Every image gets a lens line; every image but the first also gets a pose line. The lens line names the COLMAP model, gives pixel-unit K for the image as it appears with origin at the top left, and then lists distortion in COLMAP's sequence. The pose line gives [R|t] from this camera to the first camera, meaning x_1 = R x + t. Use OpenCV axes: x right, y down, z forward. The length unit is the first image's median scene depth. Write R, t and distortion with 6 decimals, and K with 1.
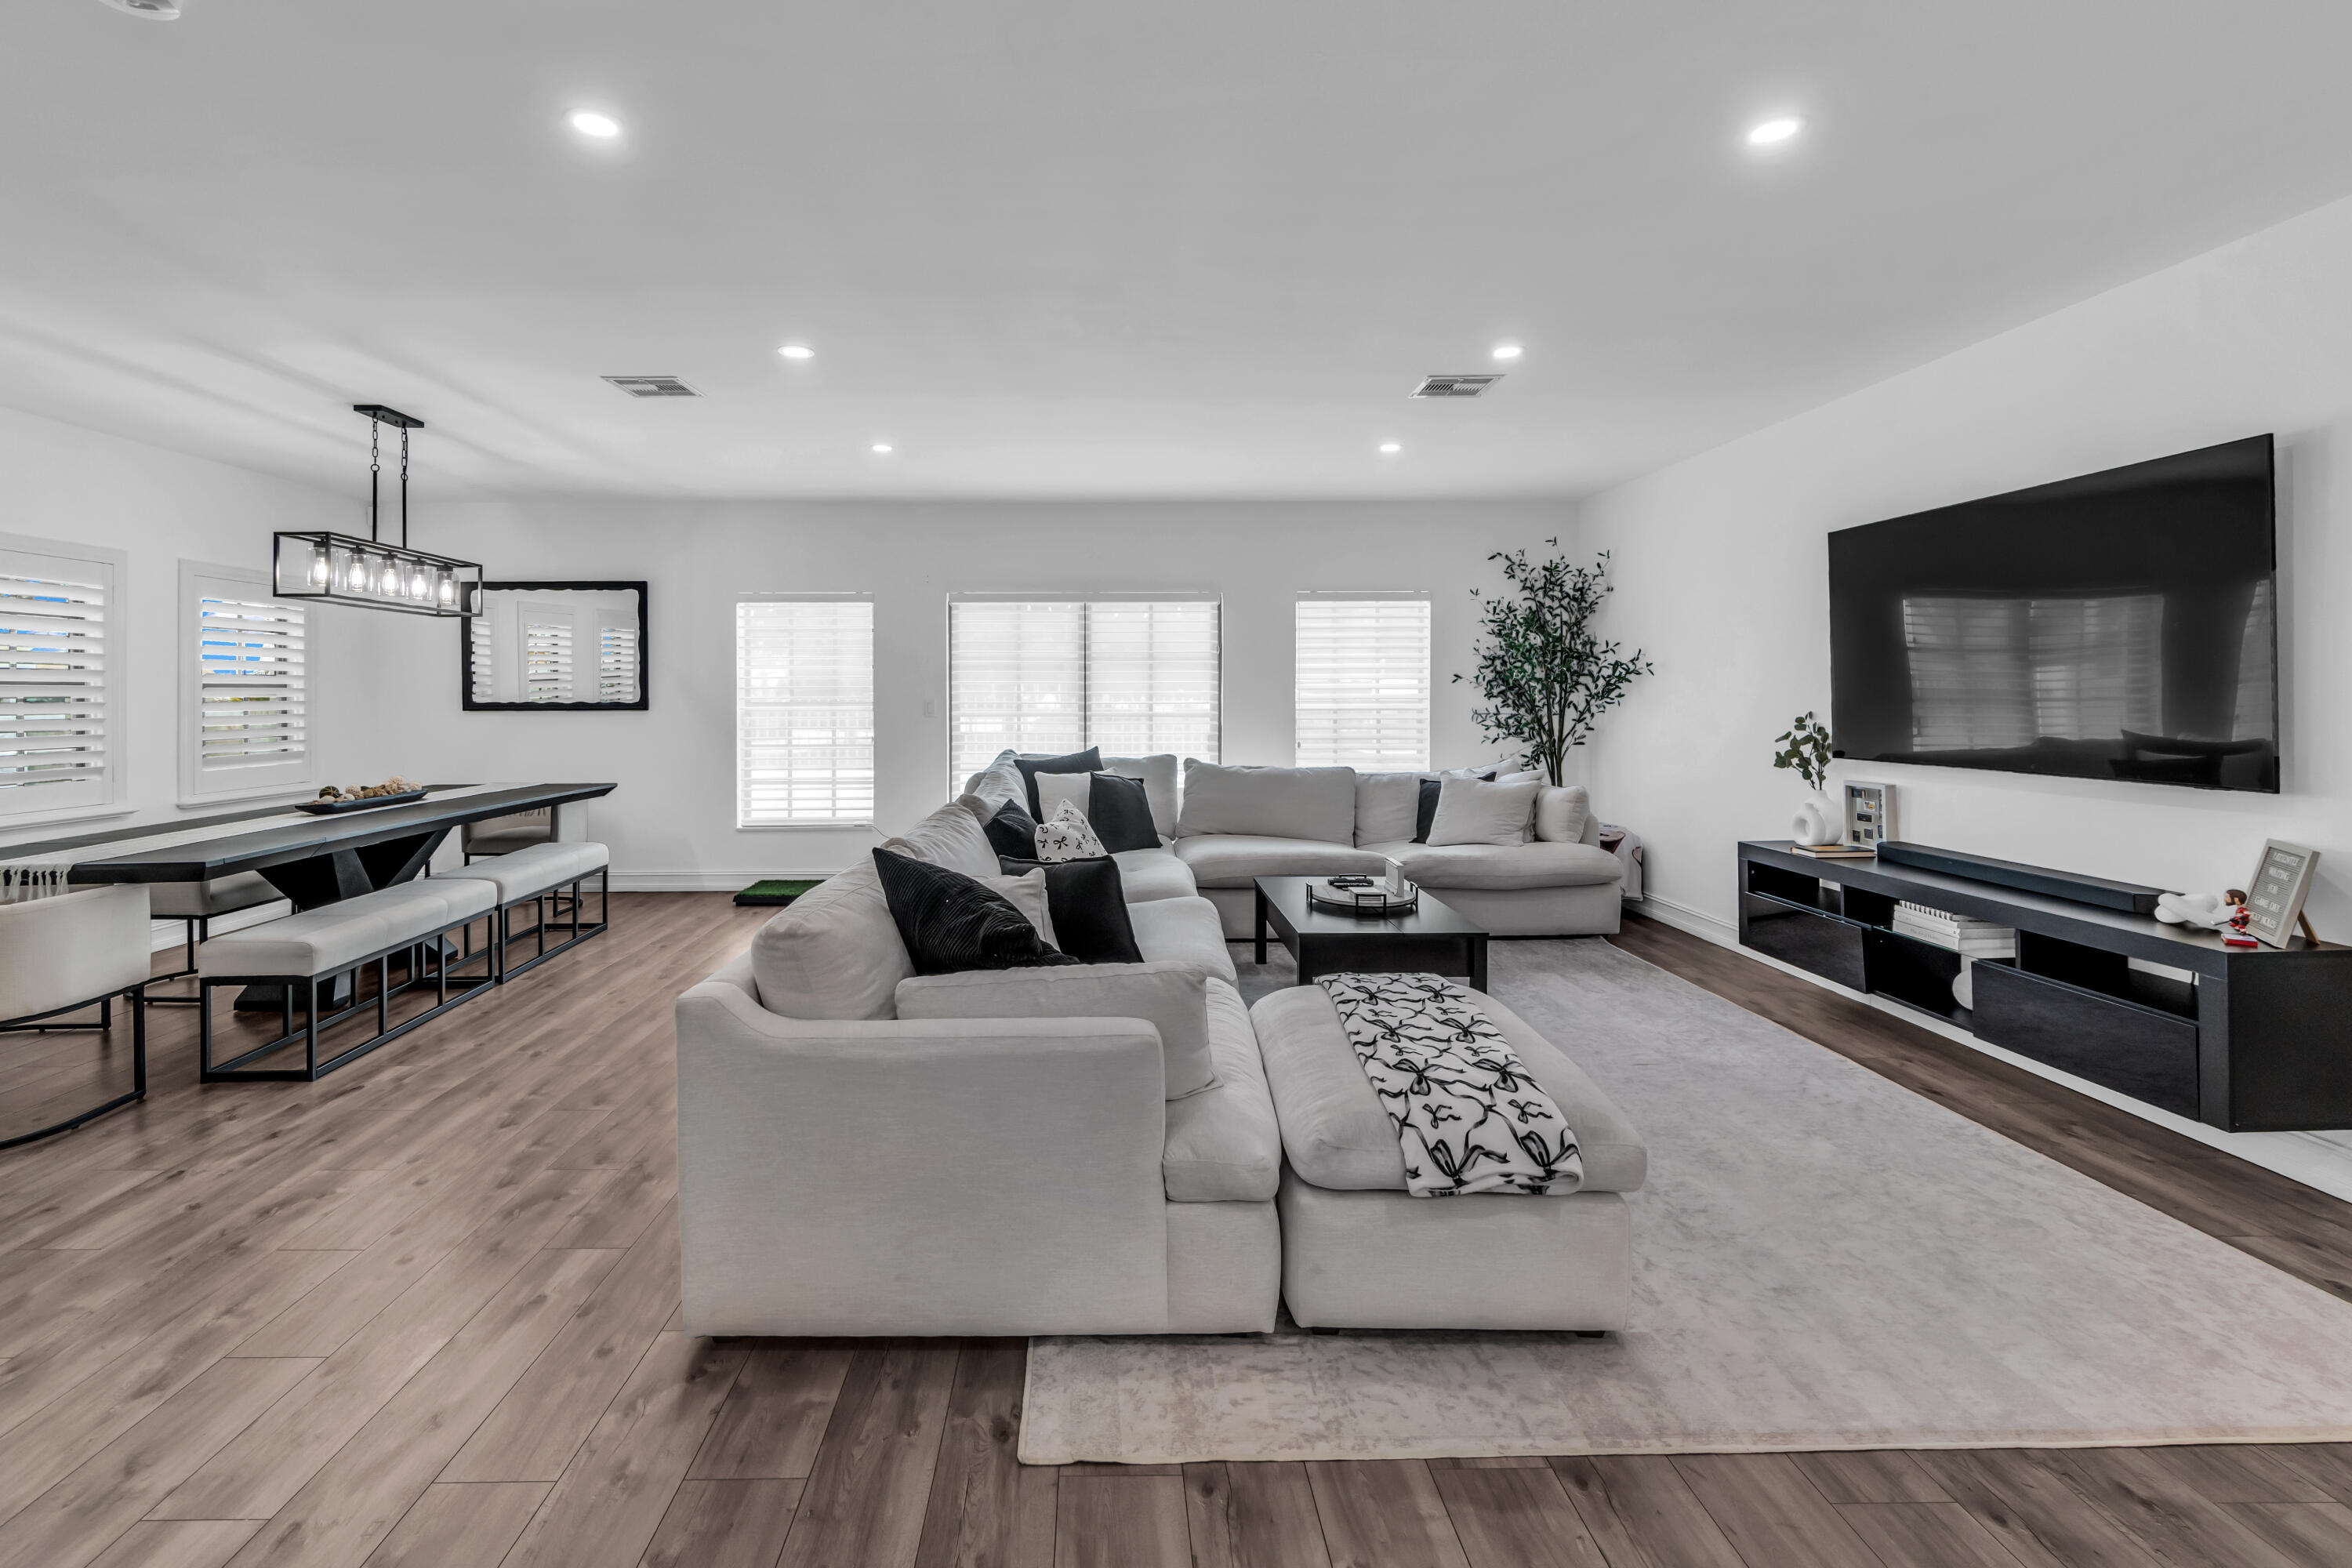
lens RADIAL K [[1056.9, 0, 1111.6], [0, 1056.9, 691.1], [0, 0, 1]] dist [-0.000555, 0.000126]
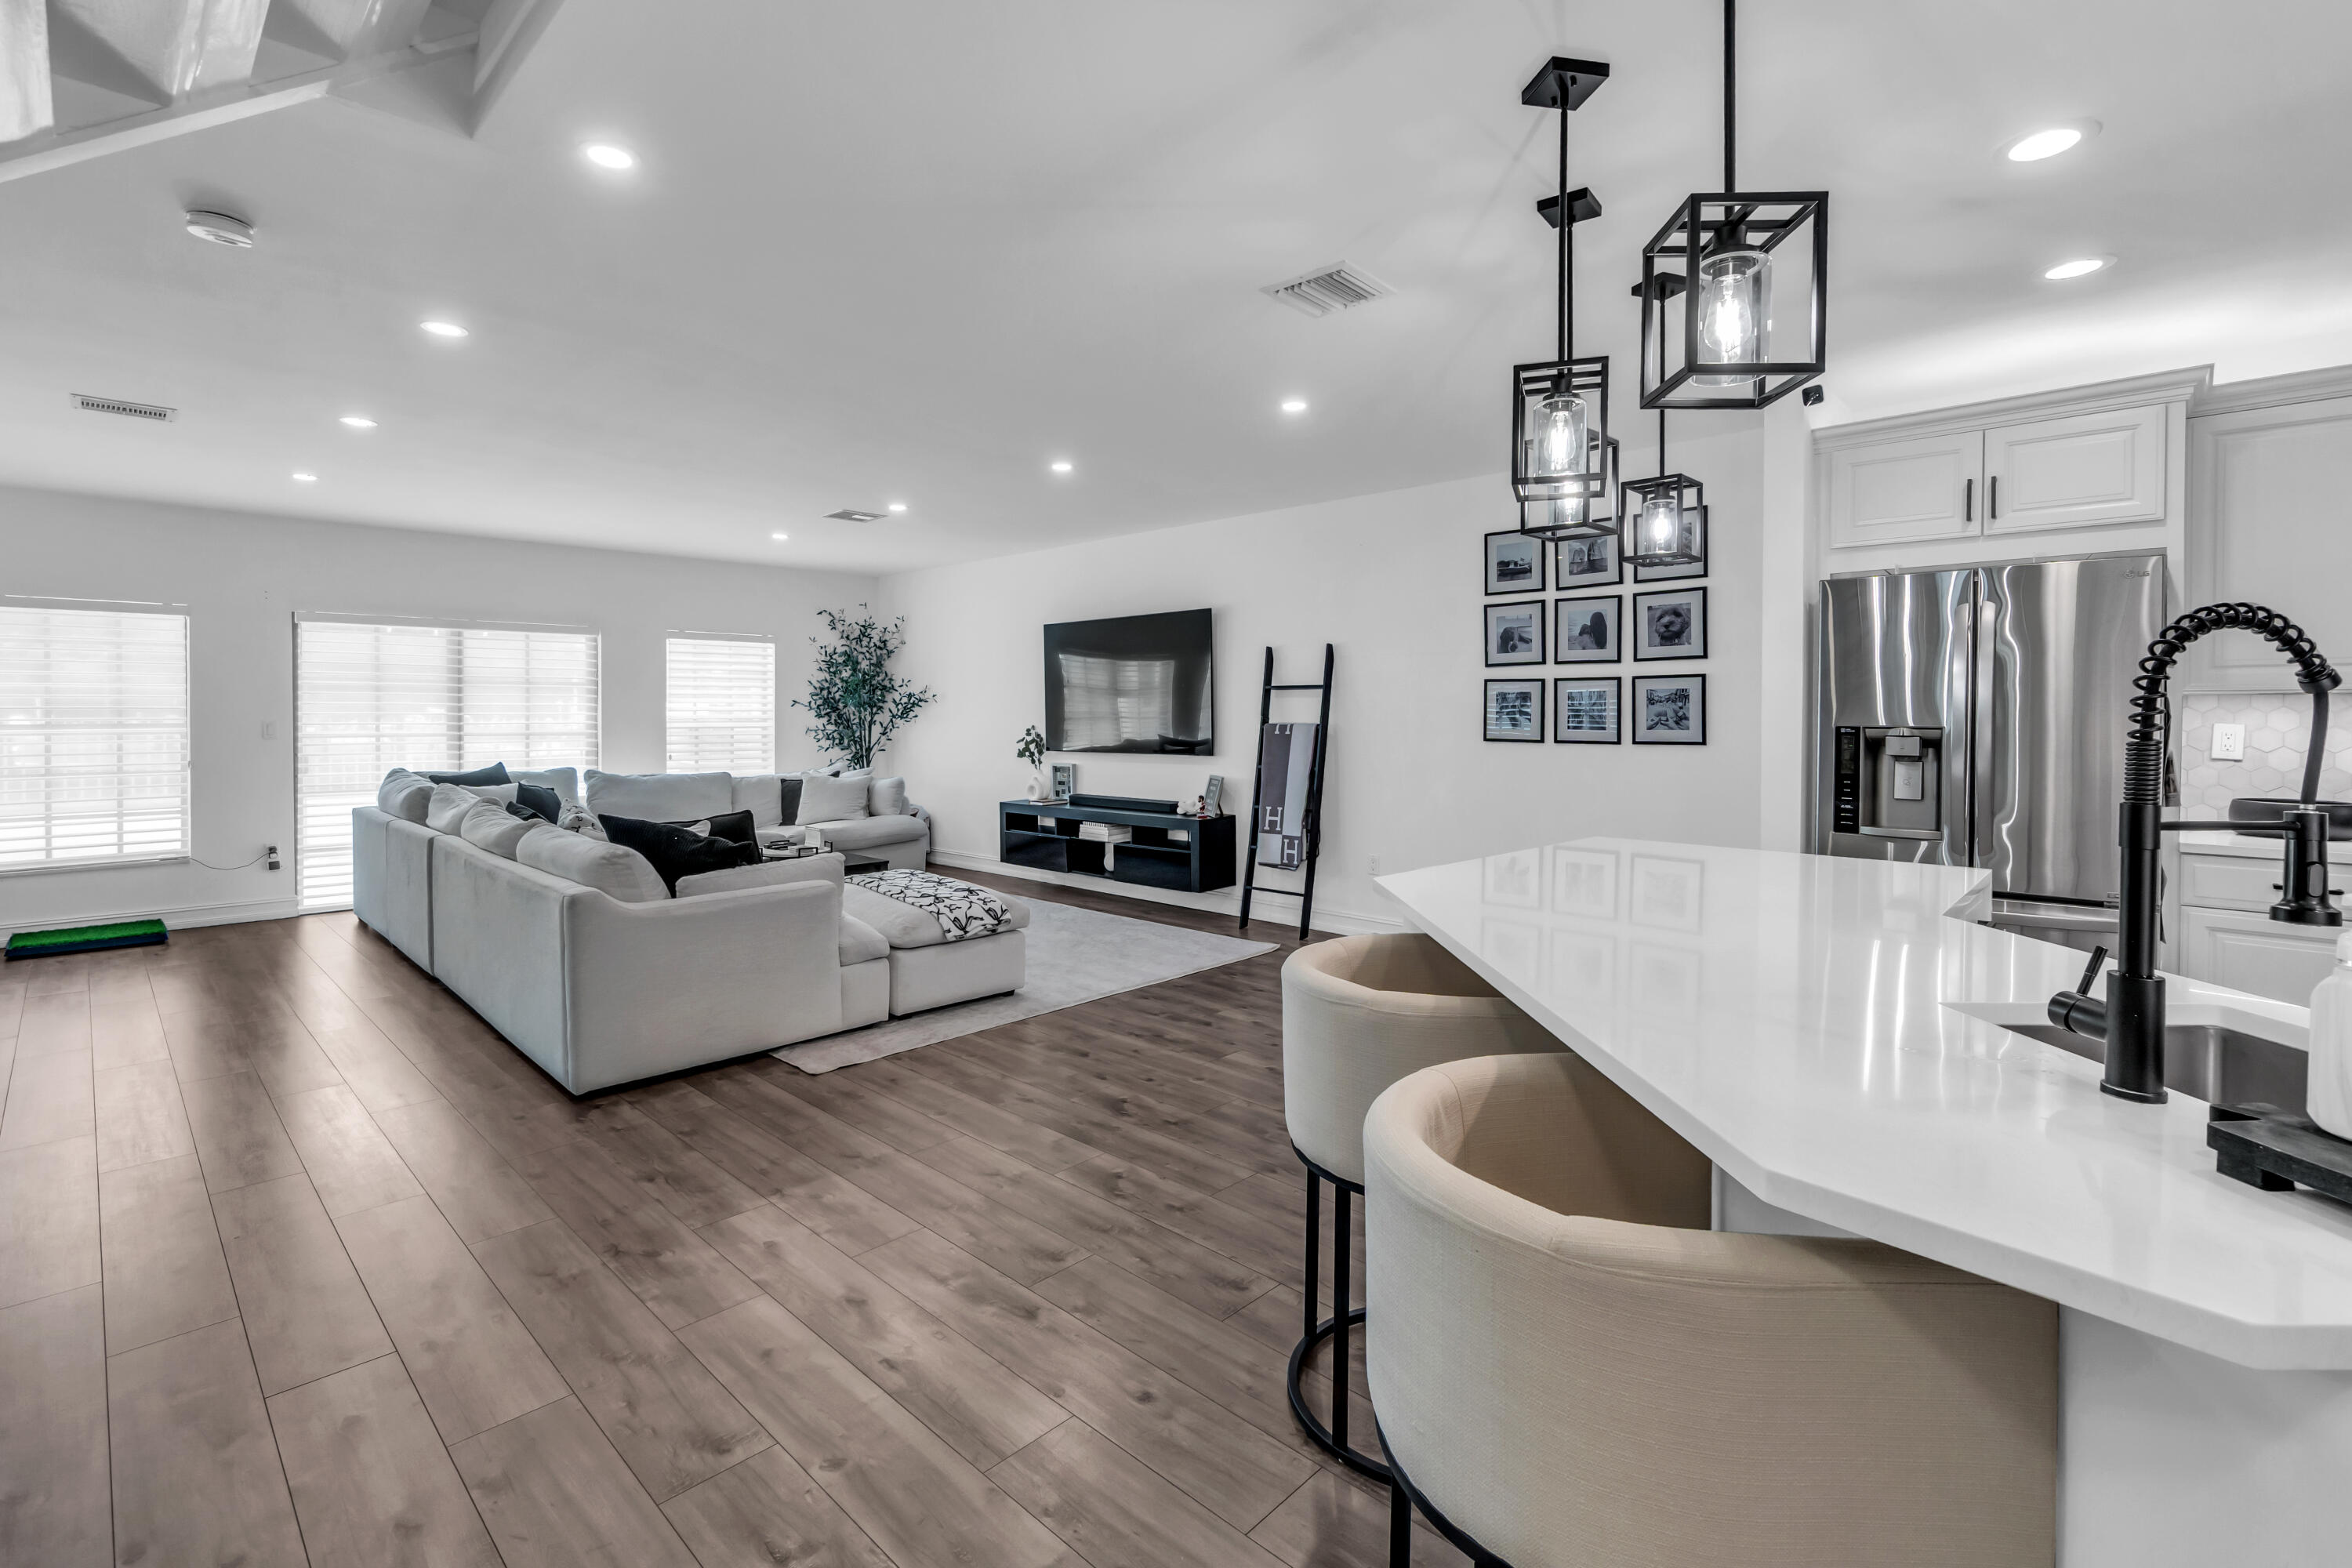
lens RADIAL K [[1039.6, 0, 1164.4], [0, 1039.6, 725.3], [0, 0, 1]] dist [-0.010059, 0.000259]
pose [[0.707809, -0.006567, 0.706373, -0.307034], [-0.002342, 0.999929, 0.011642, -0.000680], [-0.706400, -0.009894, 0.707744, -0.283523]]
